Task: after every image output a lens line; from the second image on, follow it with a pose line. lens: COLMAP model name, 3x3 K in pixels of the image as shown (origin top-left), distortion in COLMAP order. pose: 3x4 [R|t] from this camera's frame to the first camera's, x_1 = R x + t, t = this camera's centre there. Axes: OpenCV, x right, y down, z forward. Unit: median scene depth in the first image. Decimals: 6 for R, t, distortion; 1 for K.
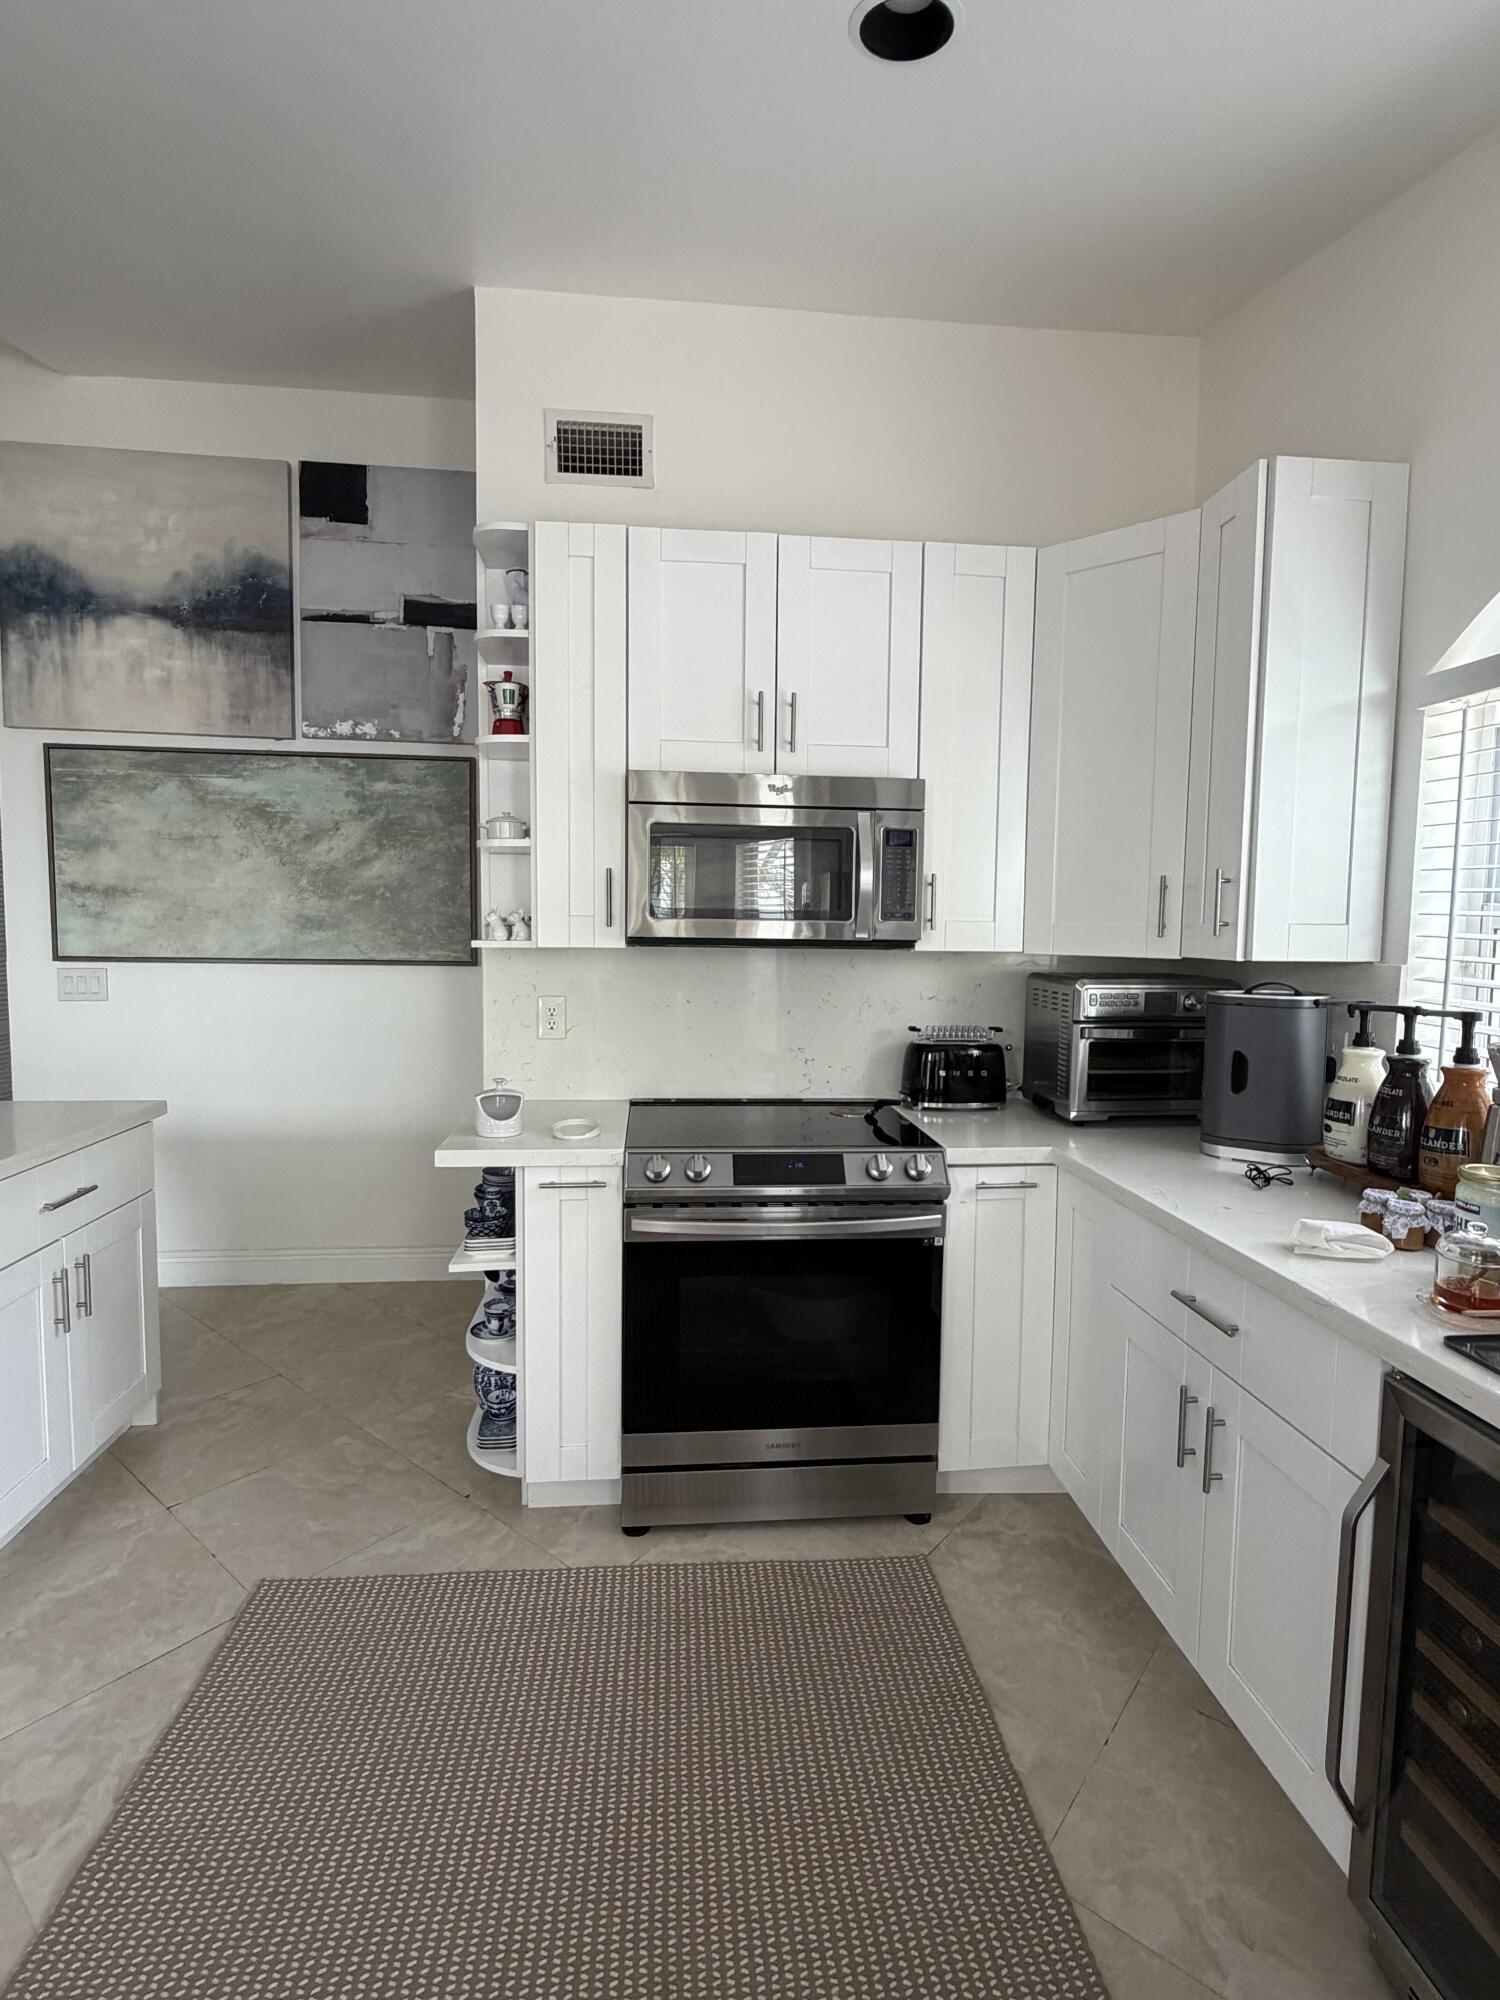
lens RADIAL K [[961.9, 0, 755.1], [0, 961.9, 993.7], [0, 0, 1]] dist [0.006894, -0.001282]
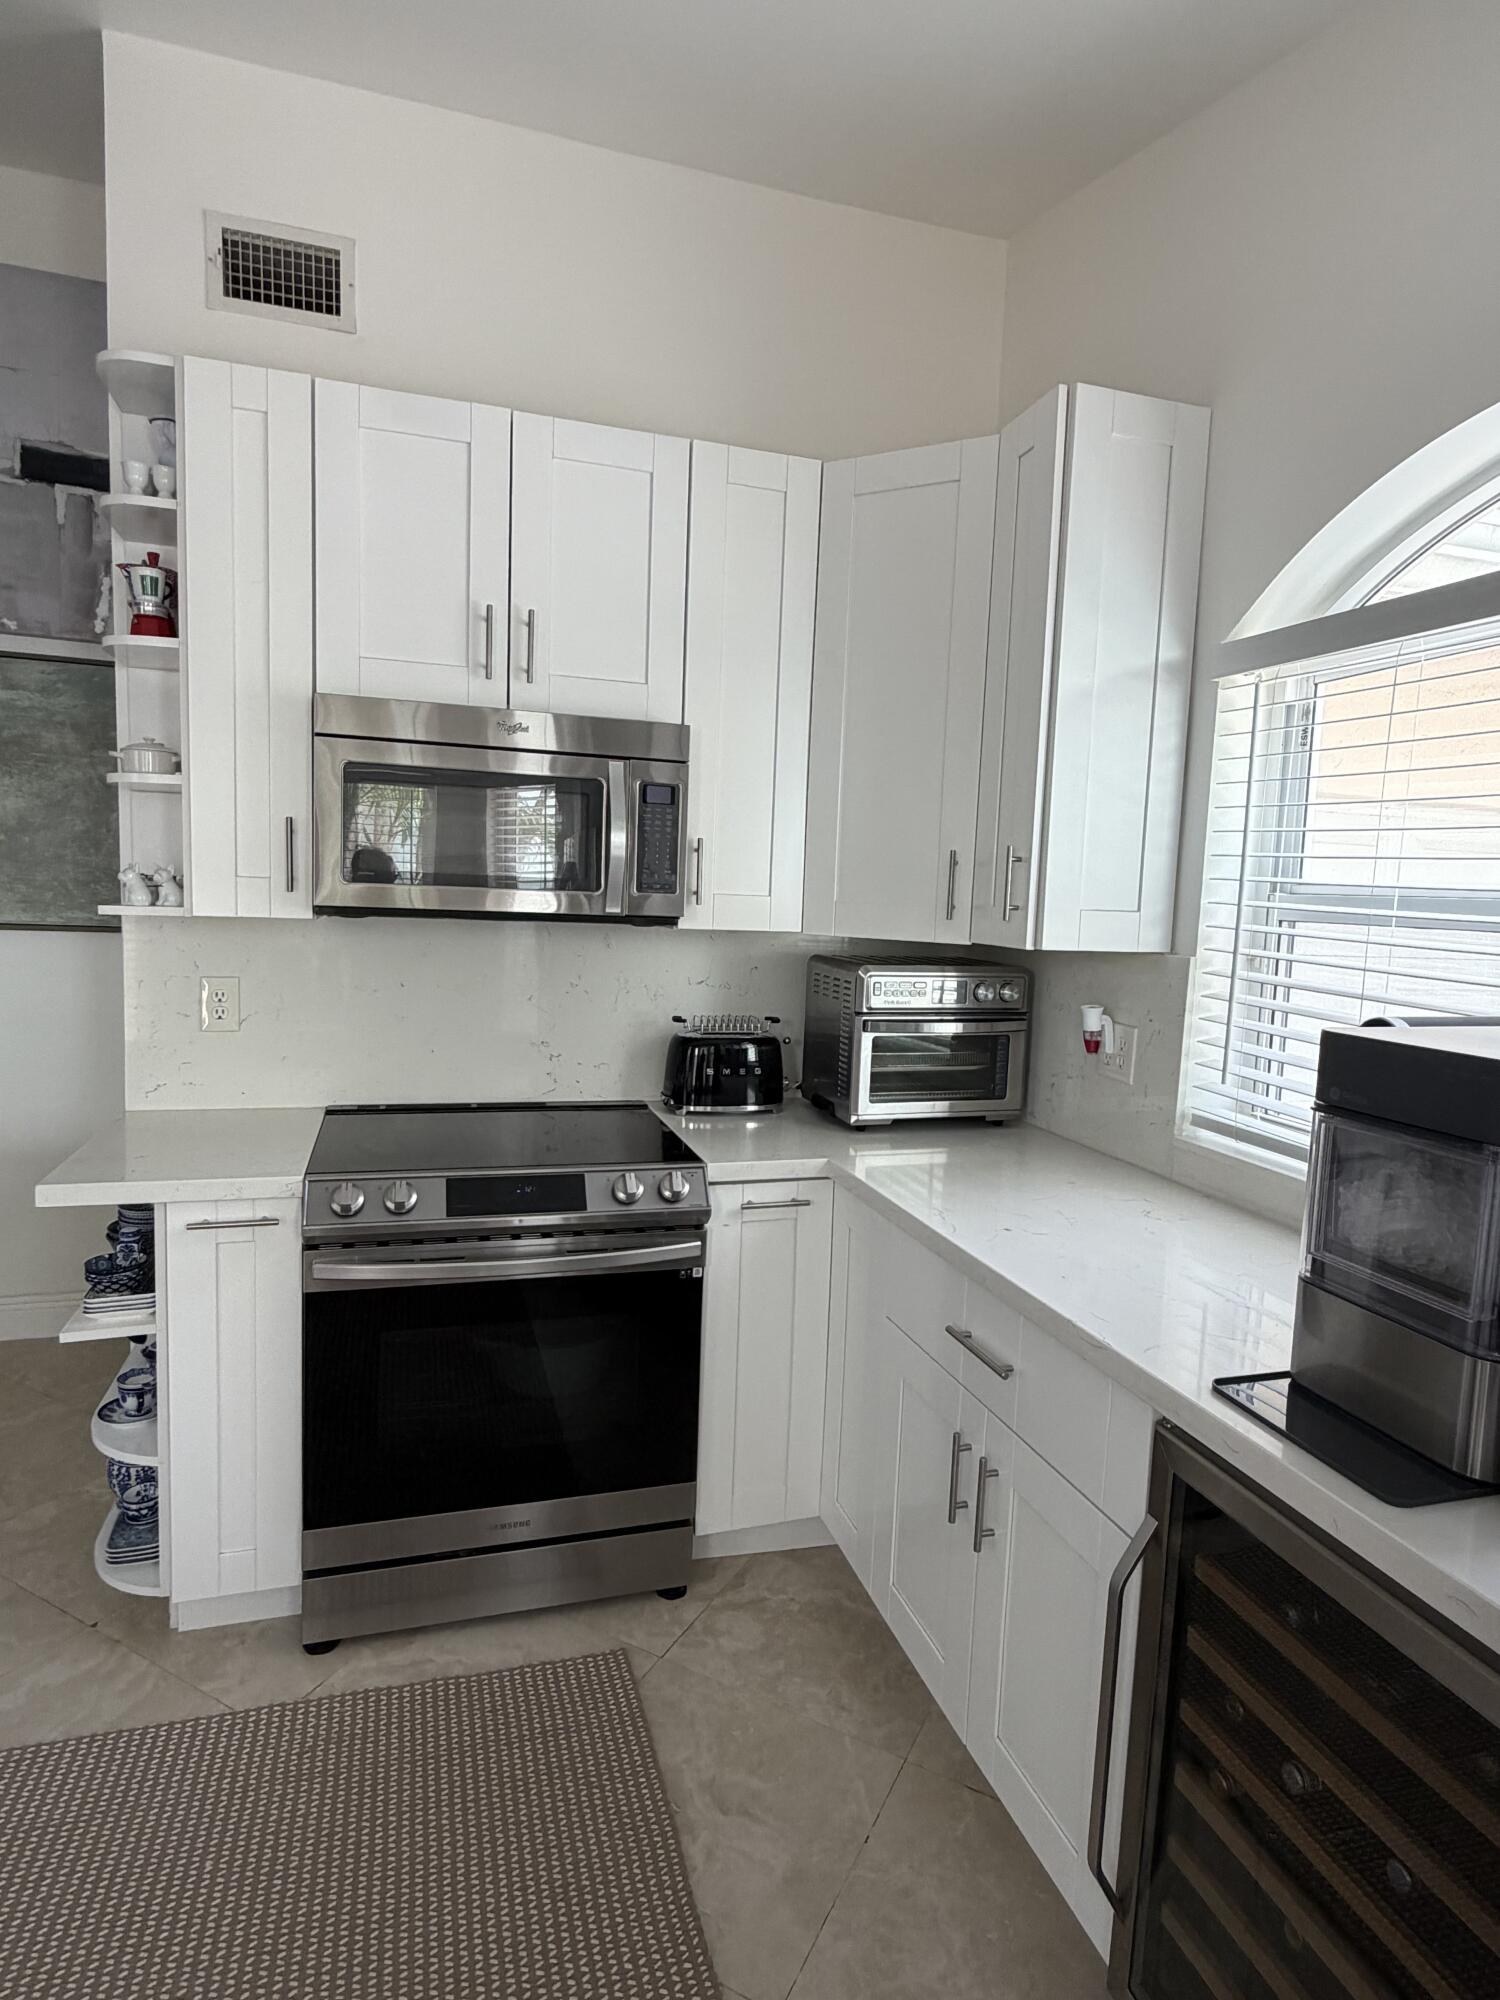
lens RADIAL K [[1093.8, 0, 753.6], [0, 1093.8, 993.7], [0, 0, 1]] dist [0.010508, -0.005008]
pose [[0.979444, 0.005560, 0.201639, 0.037209], [-0.011465, 0.999538, 0.028132, -0.015138], [-0.201390, -0.029865, 0.979056, 0.041900]]
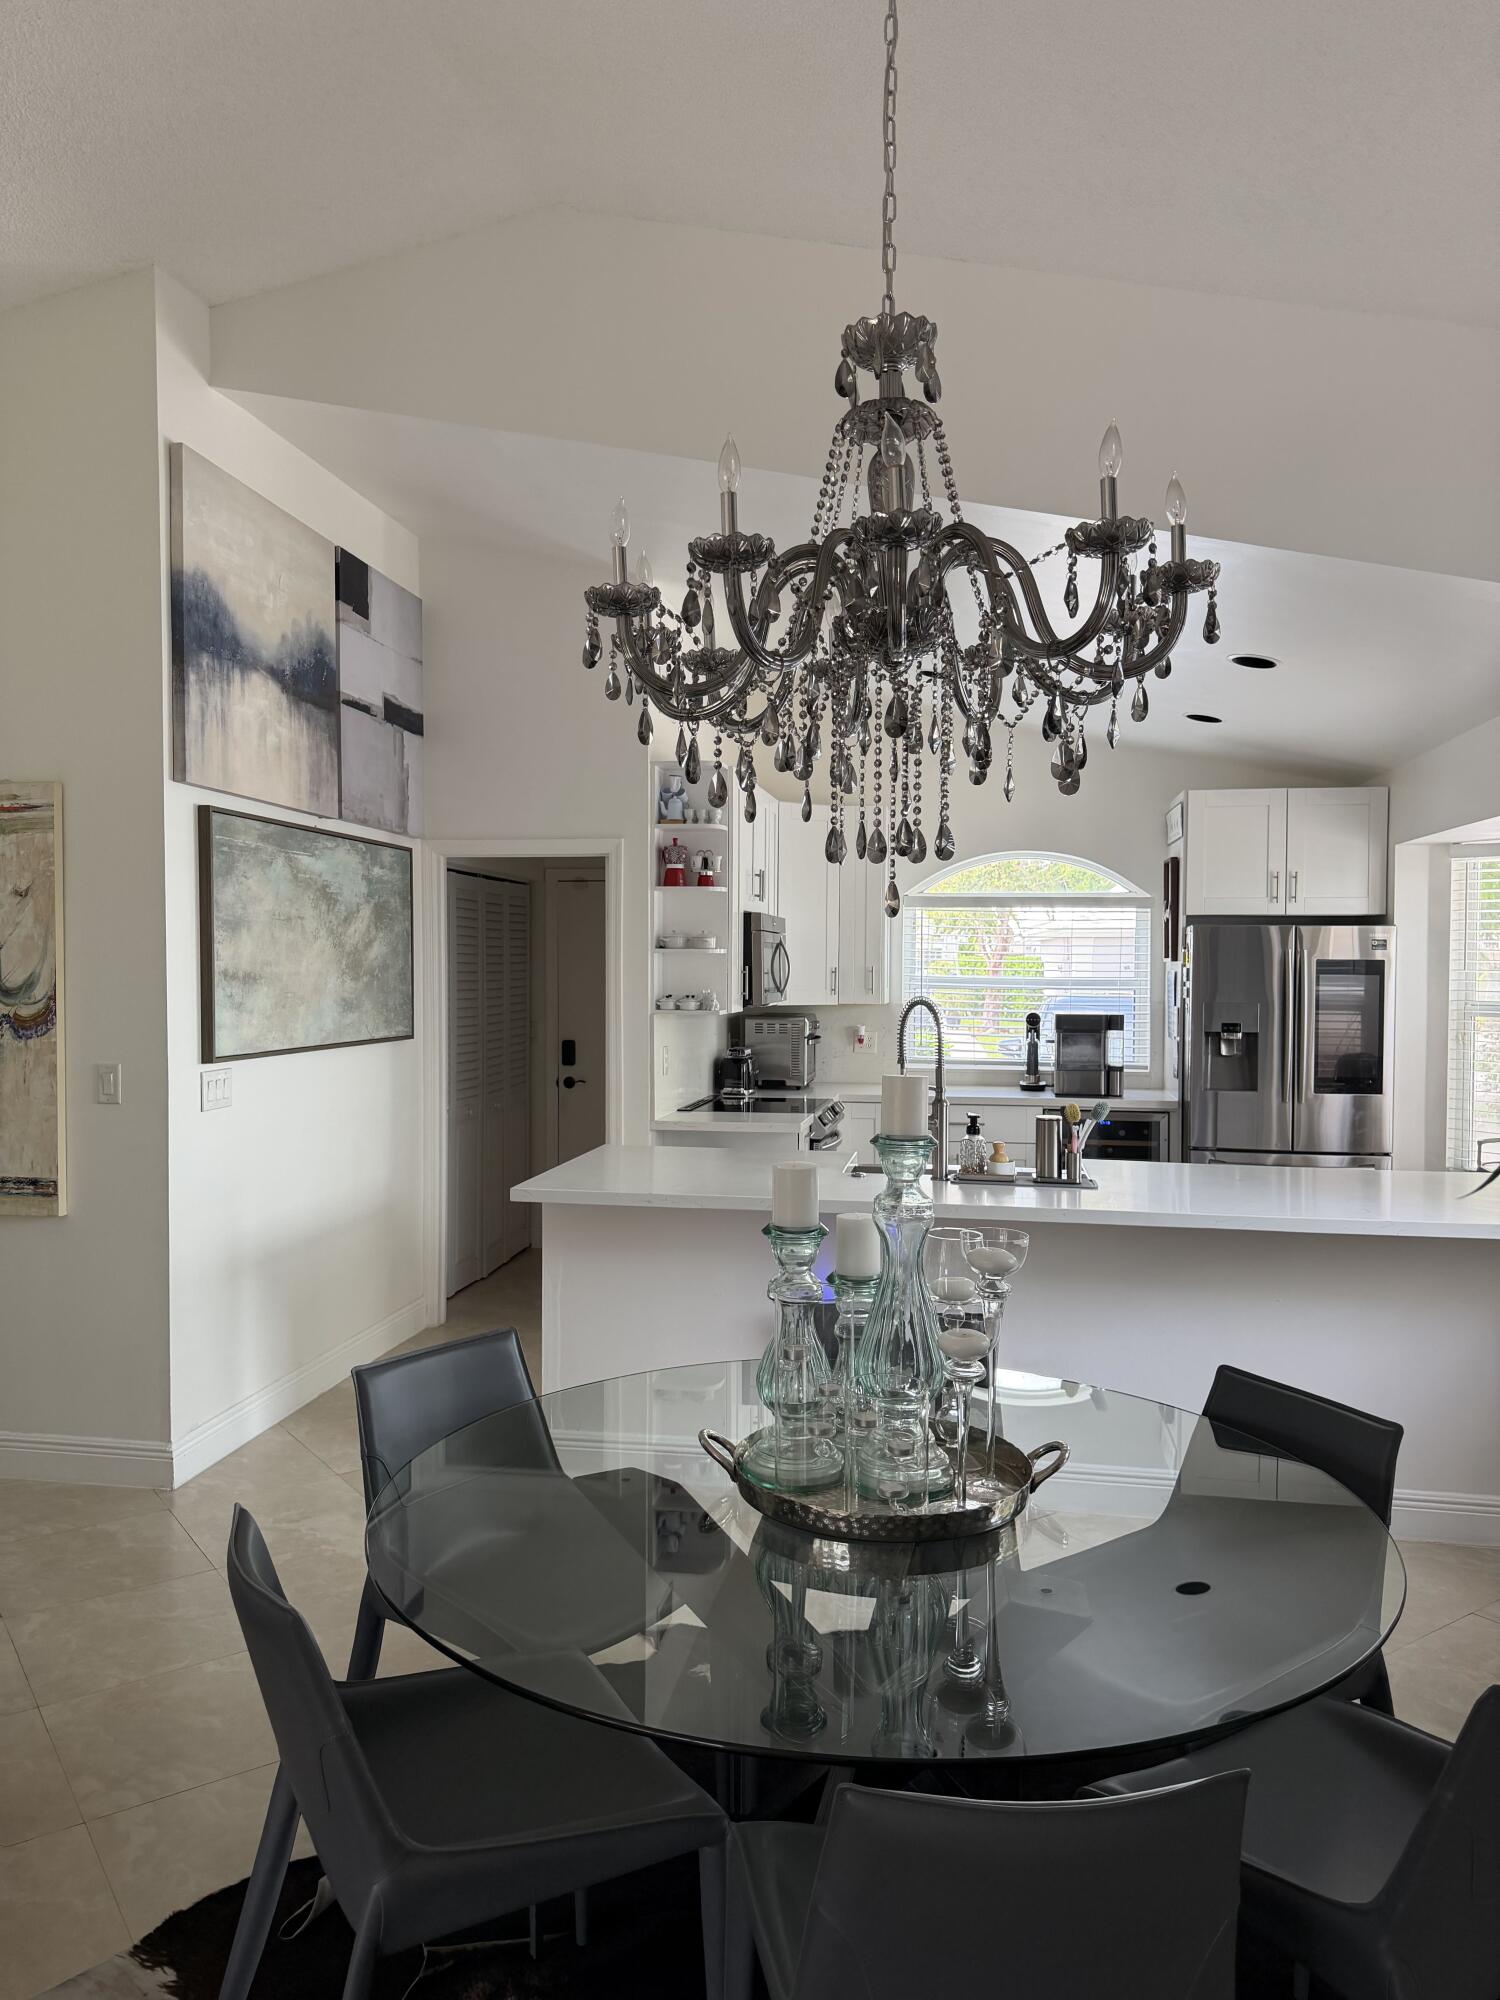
lens RADIAL K [[1415.5, 0, 717.6], [0, 1415.5, 994.1], [0, 0, 1]] dist [0.068333, -0.056065]
pose [[0.277661, -0.033300, 0.960102, -2.498871], [0.067402, 0.997612, 0.015108, -0.115659], [-0.958312, 0.060518, 0.279242, 0.325638]]
